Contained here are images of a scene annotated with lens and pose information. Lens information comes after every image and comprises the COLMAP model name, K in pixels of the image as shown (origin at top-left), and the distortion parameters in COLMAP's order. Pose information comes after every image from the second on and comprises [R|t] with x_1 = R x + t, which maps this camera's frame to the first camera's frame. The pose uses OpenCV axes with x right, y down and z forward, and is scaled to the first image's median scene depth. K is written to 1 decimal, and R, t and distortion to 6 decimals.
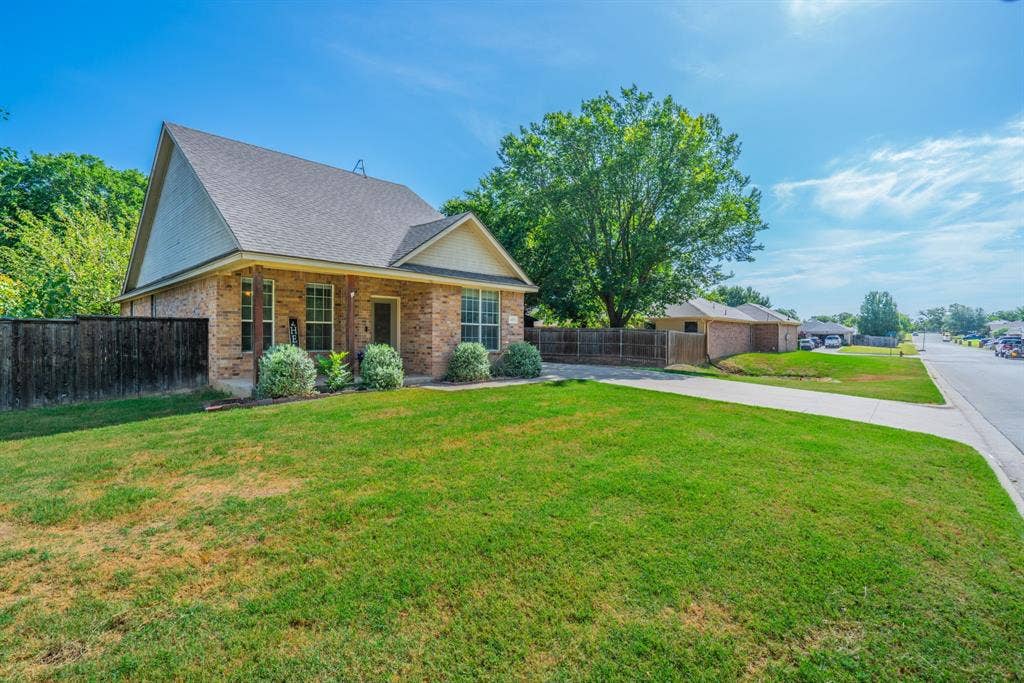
lens RADIAL K [[473.0, 0, 507.1], [0, 473.0, 341.7], [0, 0, 1]] dist [-0.067774, 0.020959]
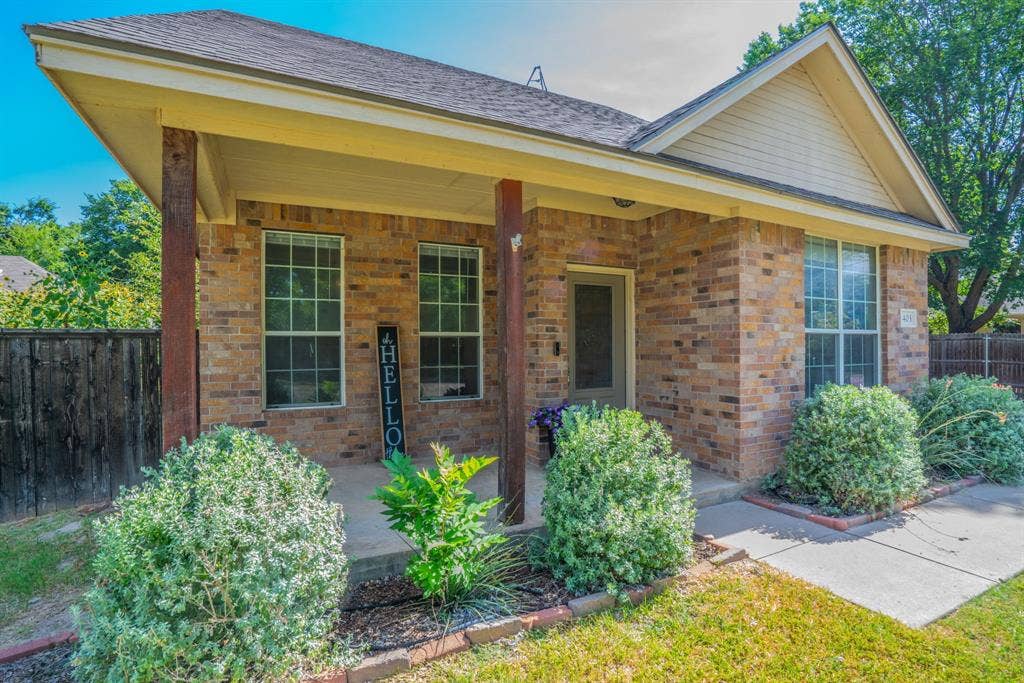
lens RADIAL K [[473.0, 0, 507.1], [0, 473.0, 341.7], [0, 0, 1]] dist [-0.067774, 0.020959]
pose [[0.929678, -0.014055, -0.368106, -0.191474], [0.007188, 0.999774, -0.020020, -0.025164], [0.368304, 0.015966, 0.929568, 0.613464]]
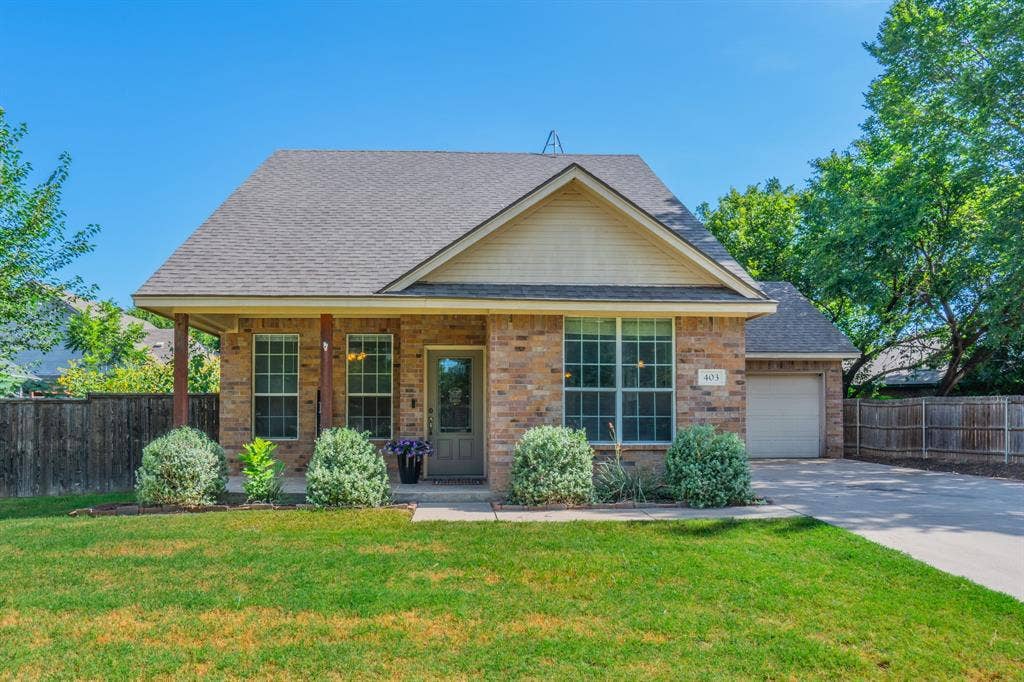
lens RADIAL K [[704.4, 0, 517.3], [0, 704.4, 400.3], [0, 0, 1]] dist [-0.073323, 0.001222]
pose [[0.720162, -0.025453, -0.693339, 0.409870], [-0.002408, 0.999229, -0.039183, 0.003479], [0.693801, 0.029888, 0.719546, 0.452573]]
